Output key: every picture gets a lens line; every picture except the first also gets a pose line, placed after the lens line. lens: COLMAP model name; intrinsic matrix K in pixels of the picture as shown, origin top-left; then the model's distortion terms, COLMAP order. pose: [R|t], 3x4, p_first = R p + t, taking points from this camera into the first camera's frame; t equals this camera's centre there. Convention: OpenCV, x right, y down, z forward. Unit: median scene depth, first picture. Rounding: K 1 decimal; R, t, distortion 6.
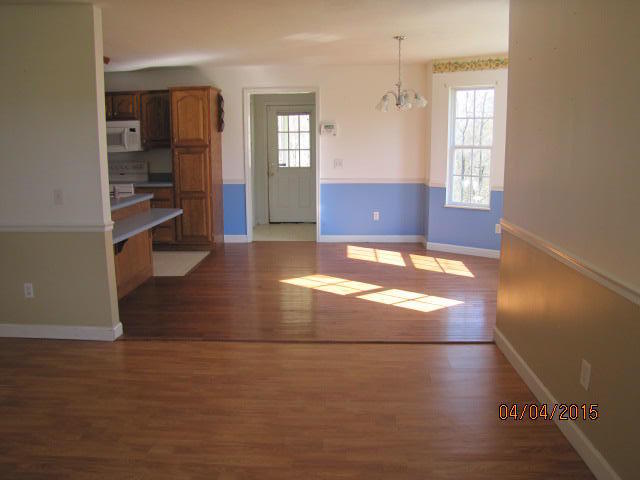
lens RADIAL K [[533.5, 0, 319.8], [0, 533.5, 231.5], [0, 0, 1]] dist [-0.175584, 0.157566]
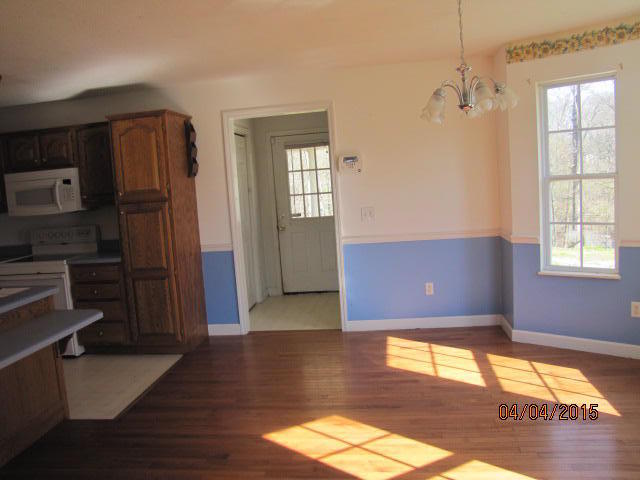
lens RADIAL K [[533.5, 0, 319.8], [0, 533.5, 231.5], [0, 0, 1]] dist [-0.175584, 0.157566]
pose [[0.994823, -0.053840, -0.086193, 0.032922], [0.047790, 0.996347, -0.070778, -0.064198], [0.089688, 0.066292, 0.993761, 0.352033]]
